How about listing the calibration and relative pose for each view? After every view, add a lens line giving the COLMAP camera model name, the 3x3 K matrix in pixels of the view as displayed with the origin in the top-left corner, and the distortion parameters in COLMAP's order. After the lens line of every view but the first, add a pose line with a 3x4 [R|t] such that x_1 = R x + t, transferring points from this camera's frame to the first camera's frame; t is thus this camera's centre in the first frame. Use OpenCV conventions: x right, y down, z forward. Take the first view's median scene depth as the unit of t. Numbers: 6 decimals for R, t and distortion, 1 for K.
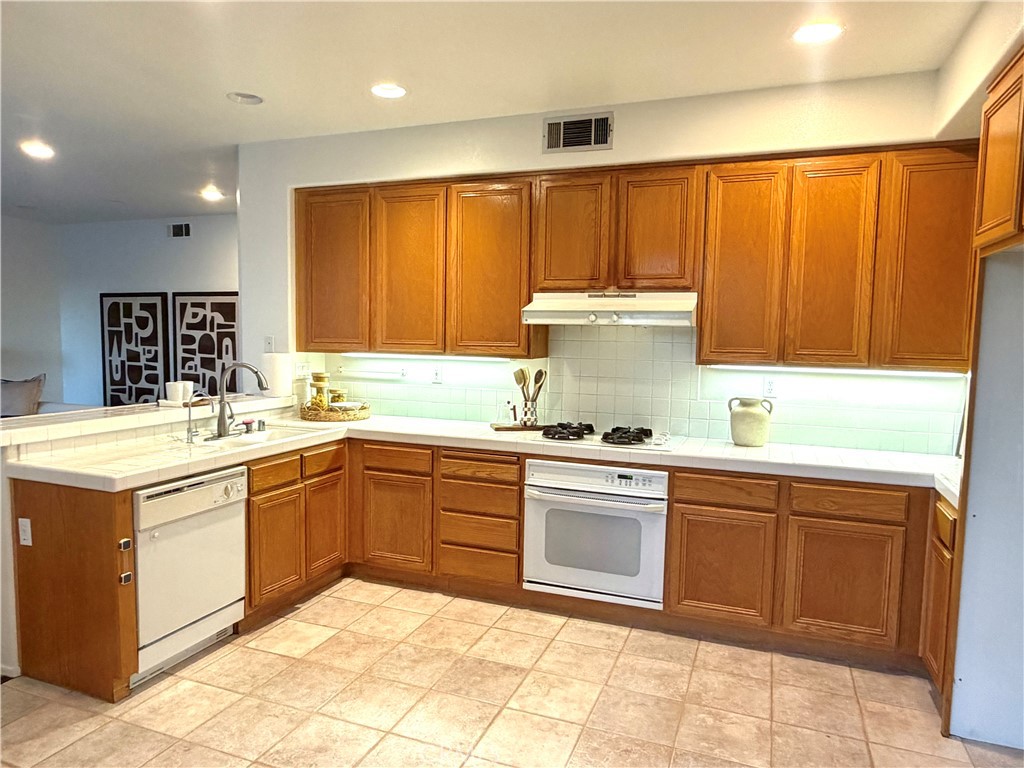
lens RADIAL K [[652.3, 0, 512.8], [0, 652.3, 392.9], [0, 0, 1]] dist [0.002727, 0.000681]
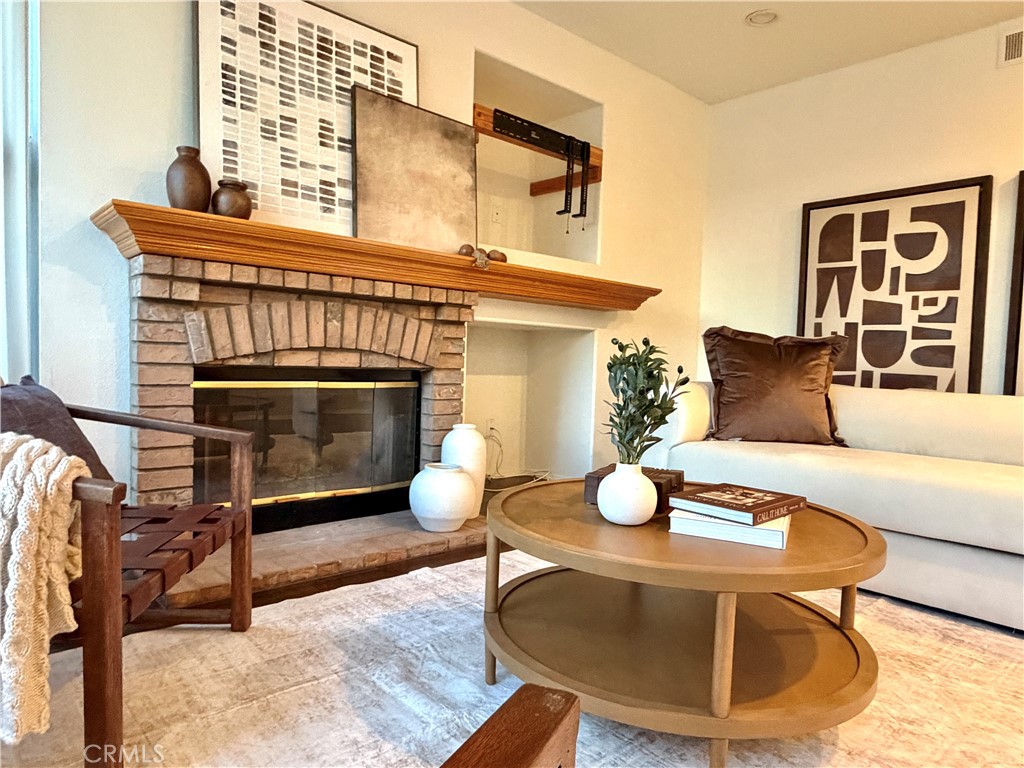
lens RADIAL K [[651.0, 0, 510.4], [0, 651.0, 385.6], [0, 0, 1]] dist [-0.003124, 0.000974]
pose [[0.892205, 0.029789, -0.450648, -0.621143], [-0.046634, 0.998565, -0.026318, 0.029256], [0.449217, 0.044497, 0.892314, 0.414464]]
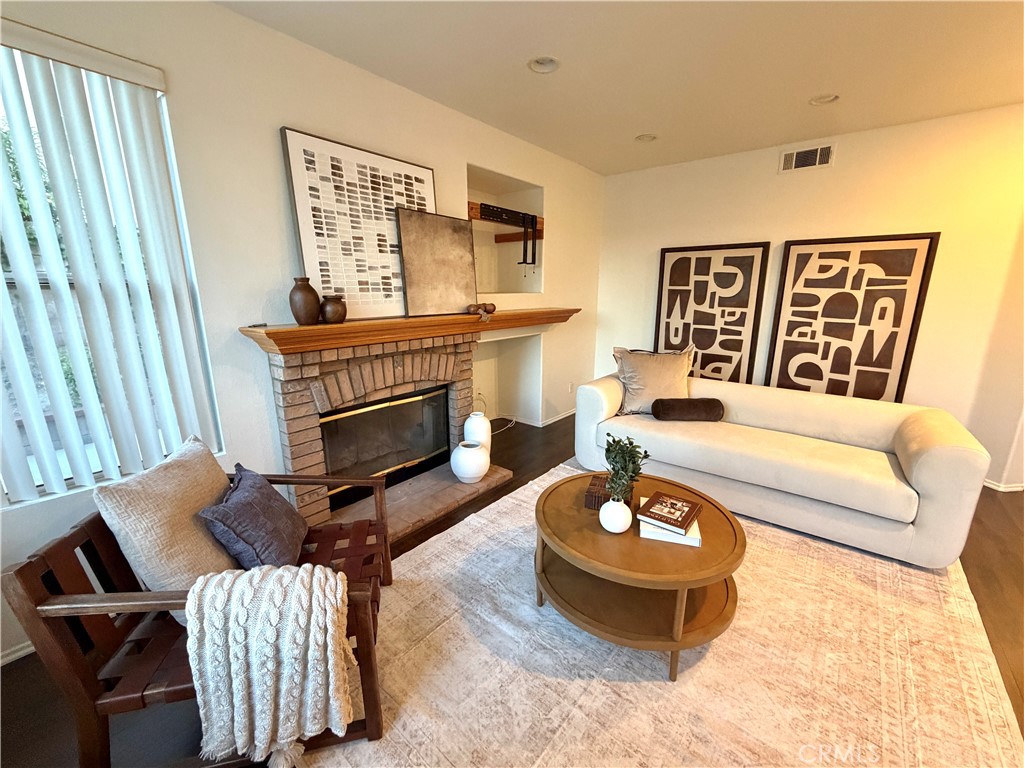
lens RADIAL K [[408.0, 0, 517.4], [0, 408.0, 385.3], [0, 0, 1]] dist [-0.000929, -0.000106]
pose [[0.951604, 0.052911, -0.302736, -0.663115], [-0.006729, 0.988419, 0.151600, -0.049752], [0.307252, -0.142226, 0.940940, 0.384310]]
